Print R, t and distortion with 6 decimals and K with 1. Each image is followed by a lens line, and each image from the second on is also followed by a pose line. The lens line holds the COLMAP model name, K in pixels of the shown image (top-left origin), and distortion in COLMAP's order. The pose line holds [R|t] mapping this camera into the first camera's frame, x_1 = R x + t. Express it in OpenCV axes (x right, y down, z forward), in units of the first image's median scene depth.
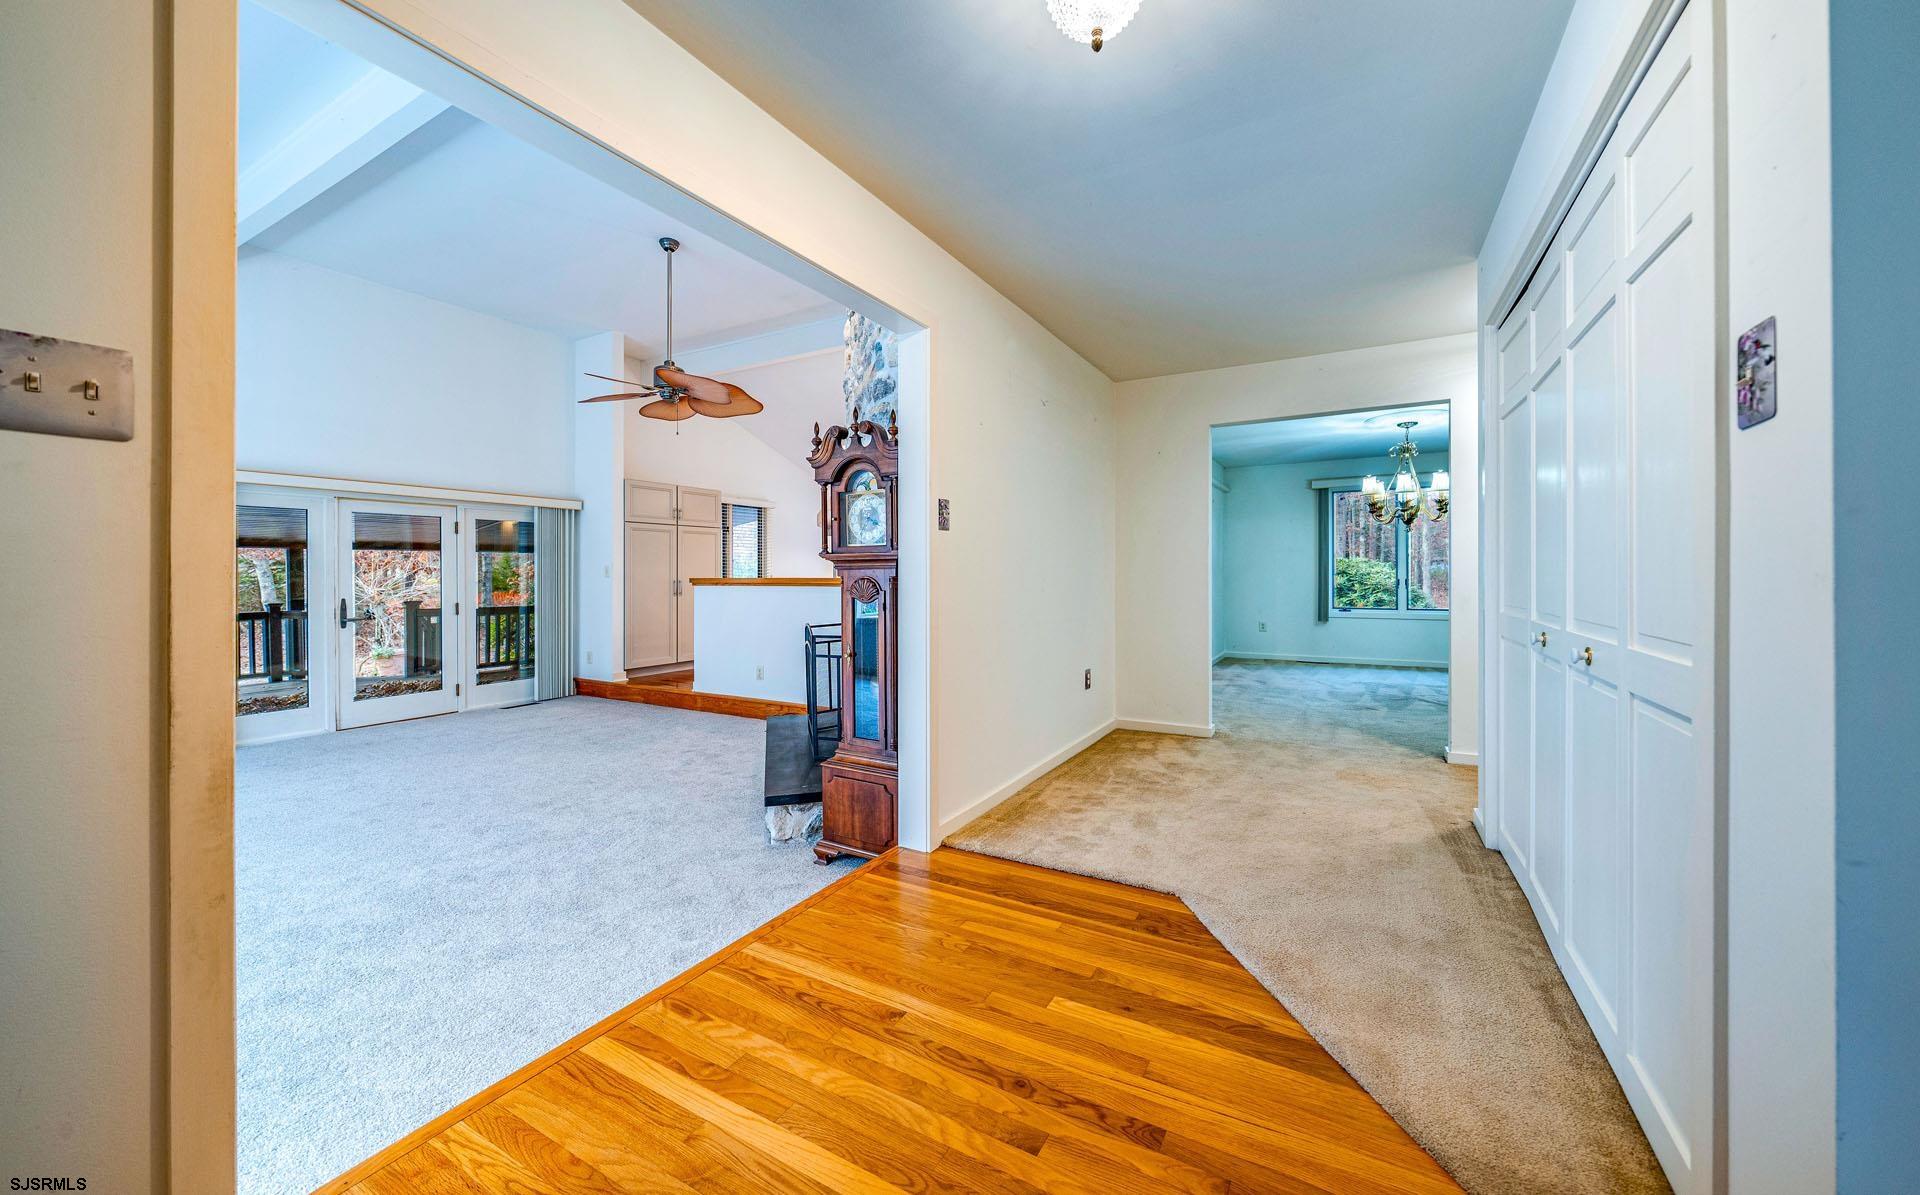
lens RADIAL K [[677.8, 0, 1002.2], [0, 677.8, 570.1], [0, 0, 1]] dist [0.000086, 0.000010]
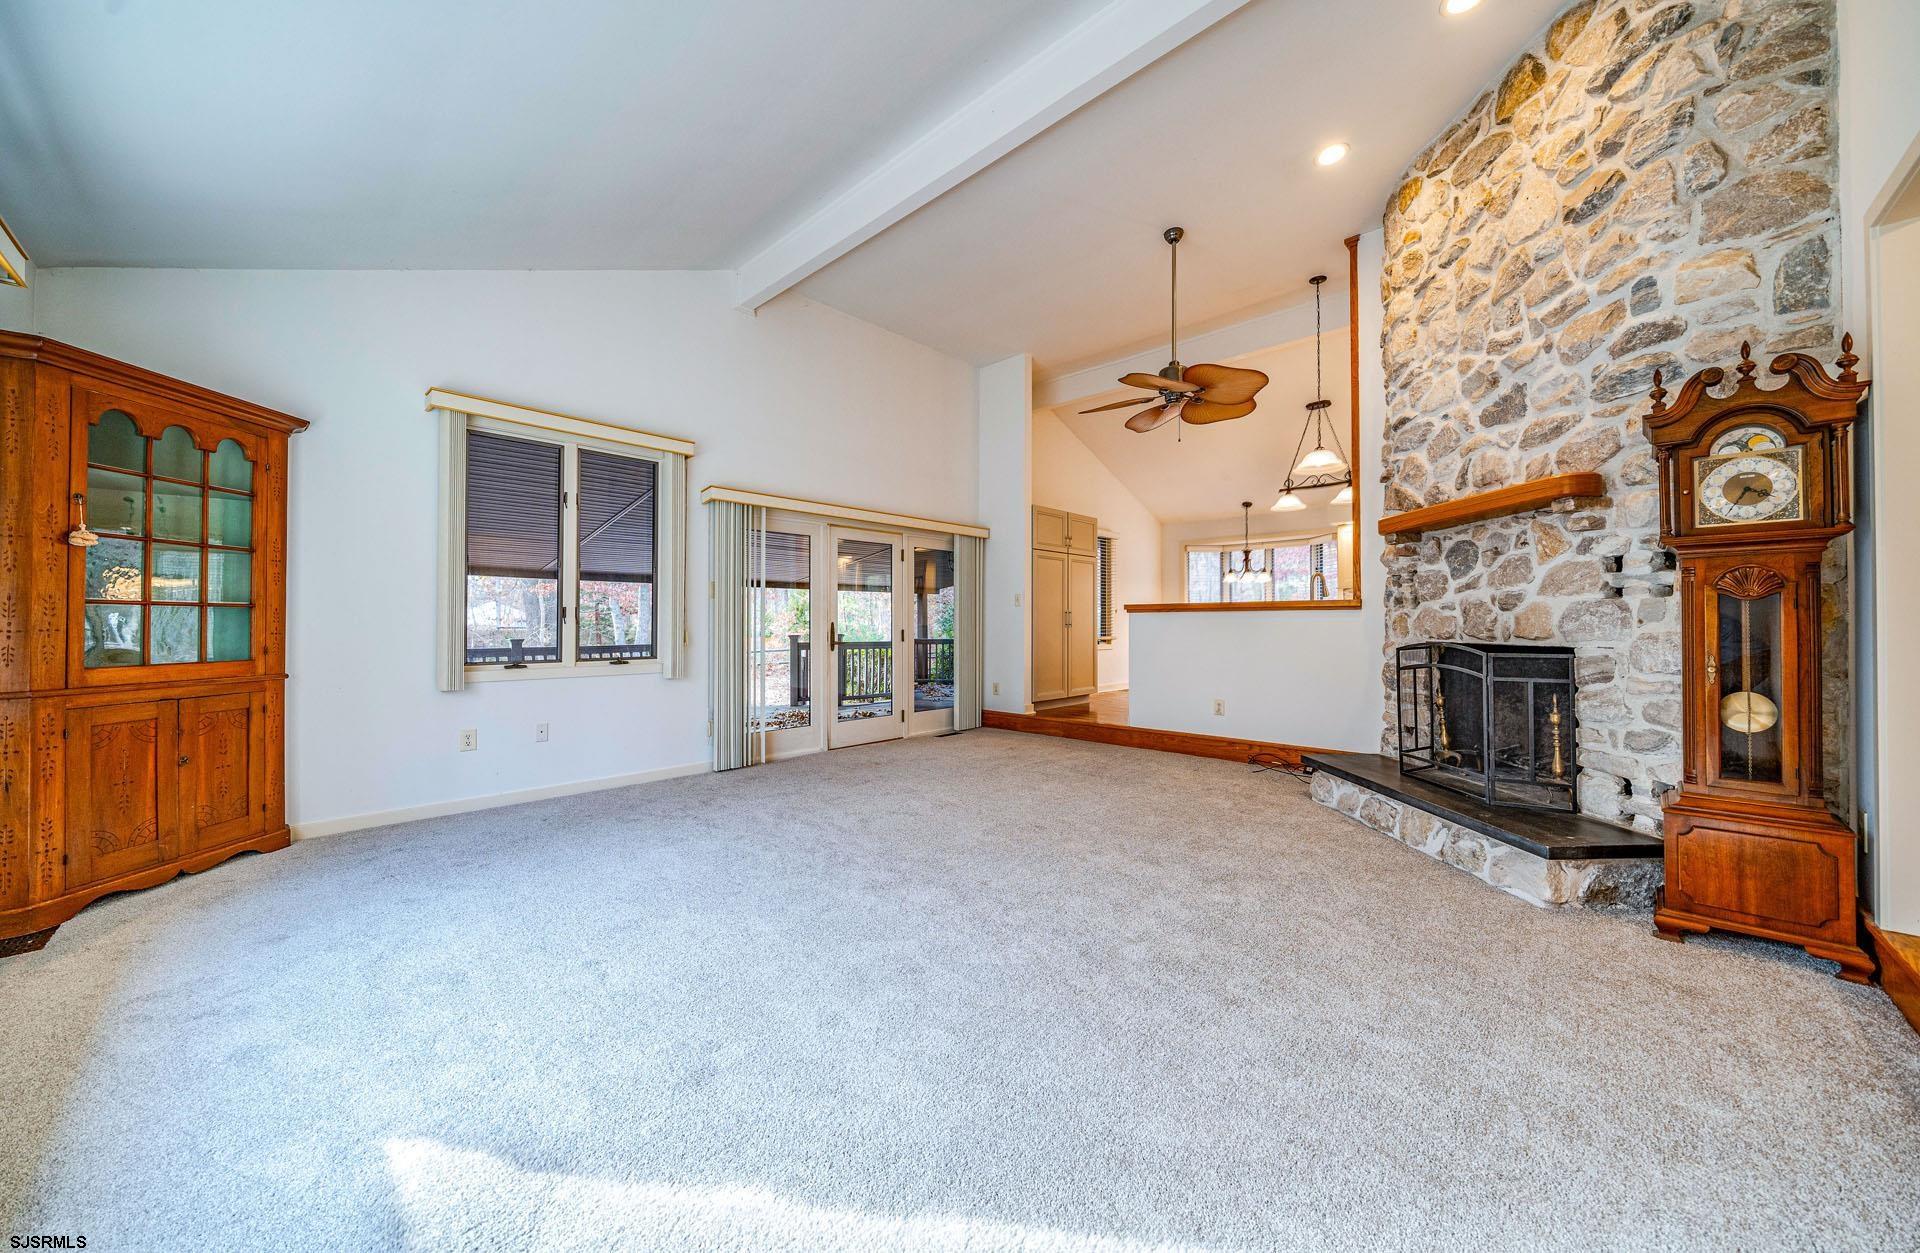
lens RADIAL K [[690.6, 0, 971.3], [0, 690.6, 615.5], [0, 0, 1]] dist [0.000137, -0.000170]
pose [[0.971906, -0.004826, -0.235321, -0.464691], [0.002209, 0.999933, -0.011384, 0.039260], [0.235360, 0.010544, 0.971851, 0.025249]]
